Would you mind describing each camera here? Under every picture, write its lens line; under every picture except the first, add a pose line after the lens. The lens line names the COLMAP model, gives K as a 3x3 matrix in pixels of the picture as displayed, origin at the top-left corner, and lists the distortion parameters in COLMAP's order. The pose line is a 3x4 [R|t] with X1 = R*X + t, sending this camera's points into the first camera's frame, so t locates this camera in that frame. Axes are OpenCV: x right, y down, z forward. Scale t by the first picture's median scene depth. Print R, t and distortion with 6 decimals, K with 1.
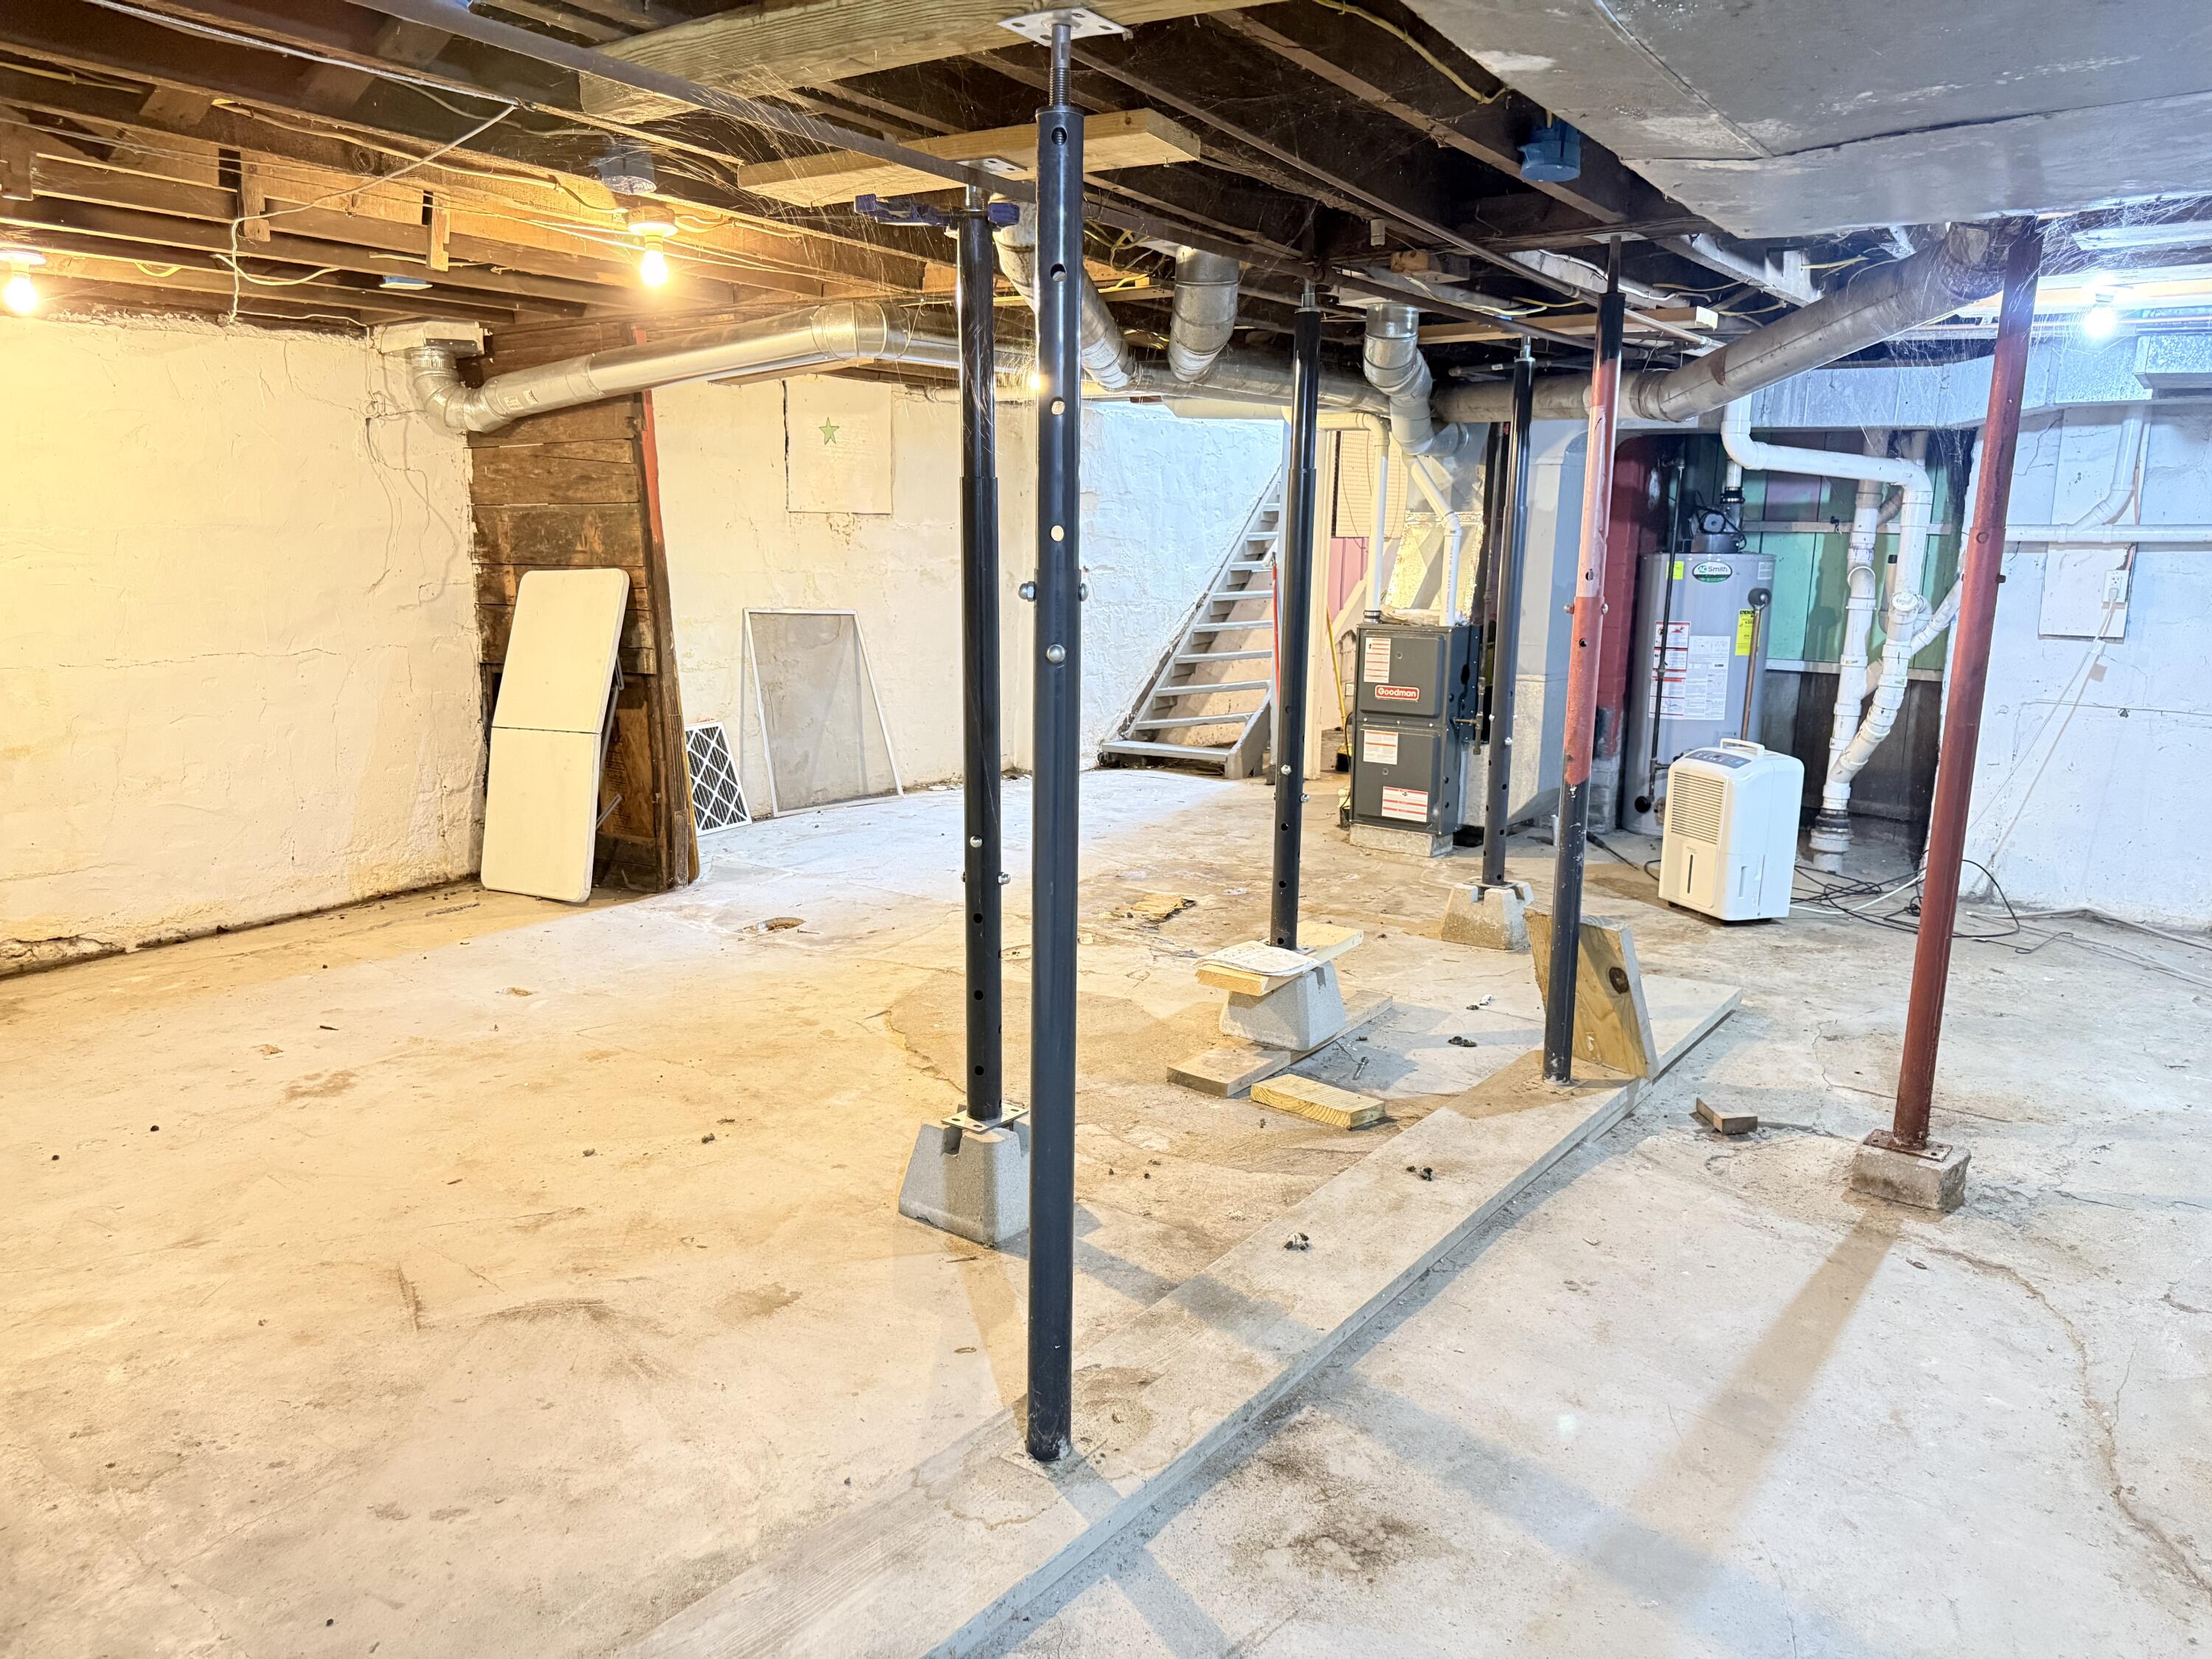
lens RADIAL K [[1544.4, 0, 1119.7], [0, 1544.4, 832.3], [0, 0, 1]] dist [0.072991, -0.074030]
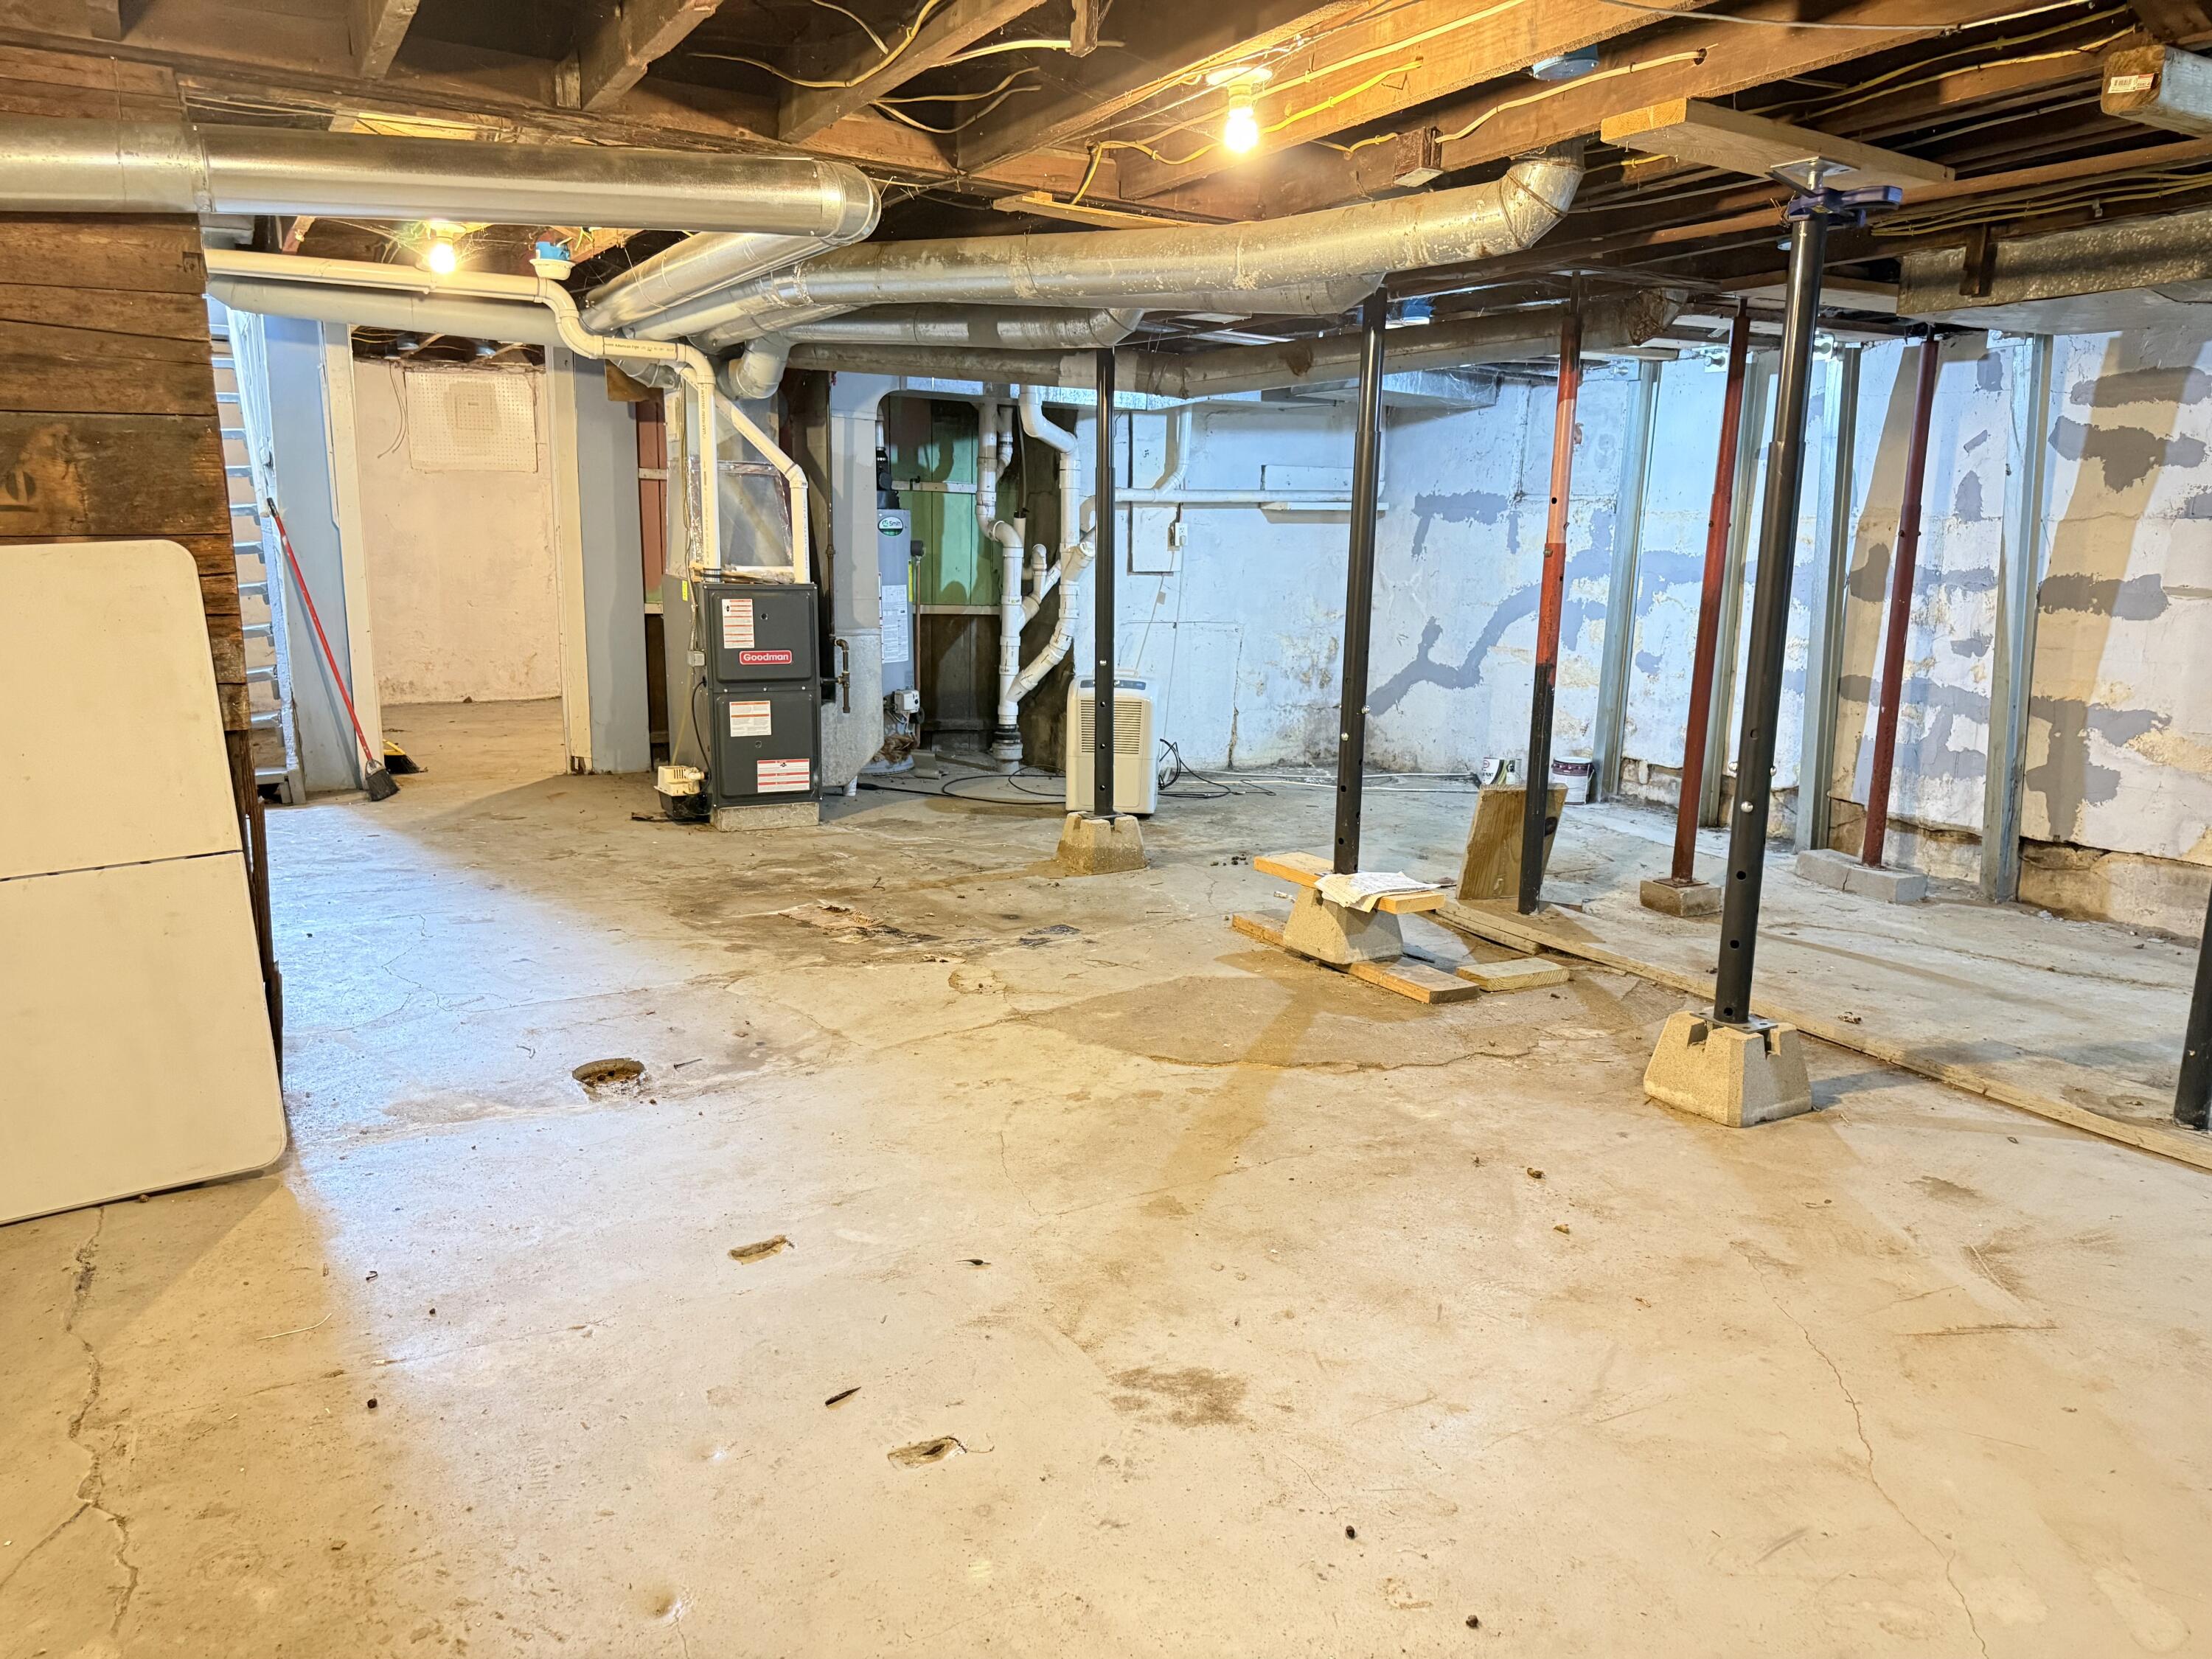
lens RADIAL K [[1544.4, 0, 1119.7], [0, 1544.4, 832.3], [0, 0, 1]] dist [0.072991, -0.074030]
pose [[0.398752, -0.187244, 0.897740, -0.736951], [0.157534, 0.978368, 0.134088, -0.099039], [-0.903427, 0.087956, 0.419623, 0.540131]]
